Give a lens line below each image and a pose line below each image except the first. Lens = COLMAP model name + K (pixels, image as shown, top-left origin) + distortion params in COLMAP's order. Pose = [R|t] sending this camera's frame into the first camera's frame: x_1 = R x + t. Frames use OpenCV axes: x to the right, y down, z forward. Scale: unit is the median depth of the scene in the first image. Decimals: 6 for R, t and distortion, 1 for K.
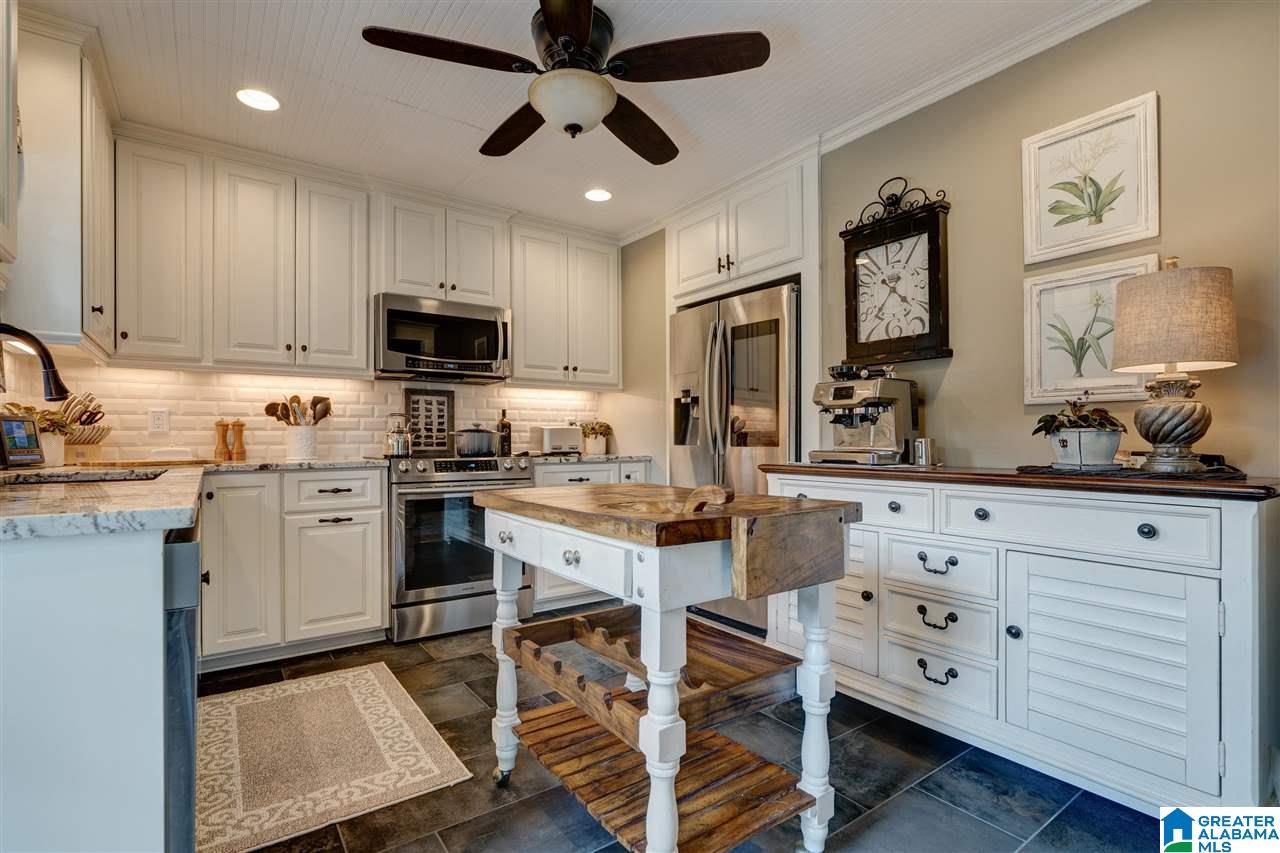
lens RADIAL K [[591.6, 0, 636.7], [0, 591.6, 435.0], [0, 0, 1]] dist [-0.002148, 0.000342]
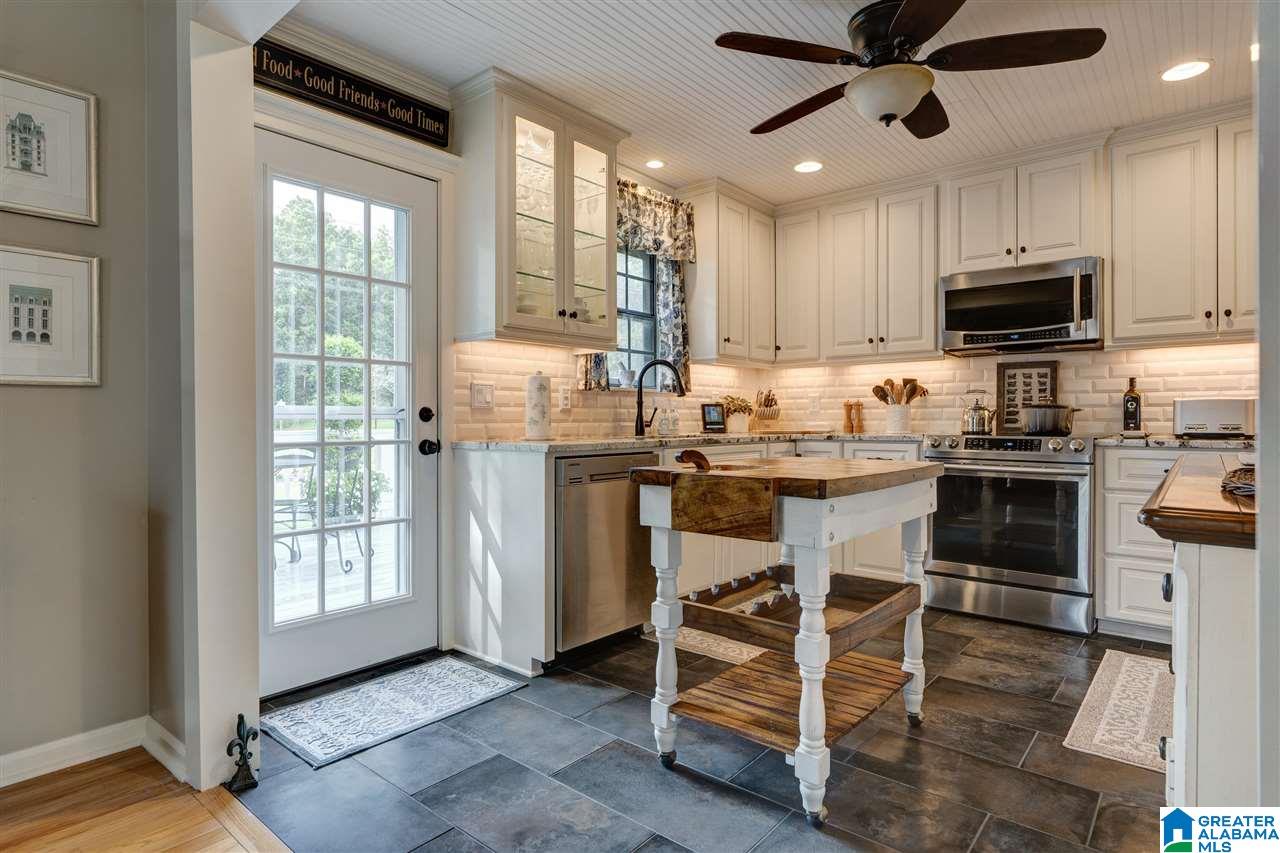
lens RADIAL K [[669.2, 0, 640.1], [0, 669.2, 422.3], [0, 0, 1]] dist [-0.005640, -0.000297]
pose [[0.253103, 0.008674, -0.967401, 0.586219], [0.008917, 0.999896, 0.011299, 0.000399], [0.967398, -0.011486, 0.252999, 0.175875]]
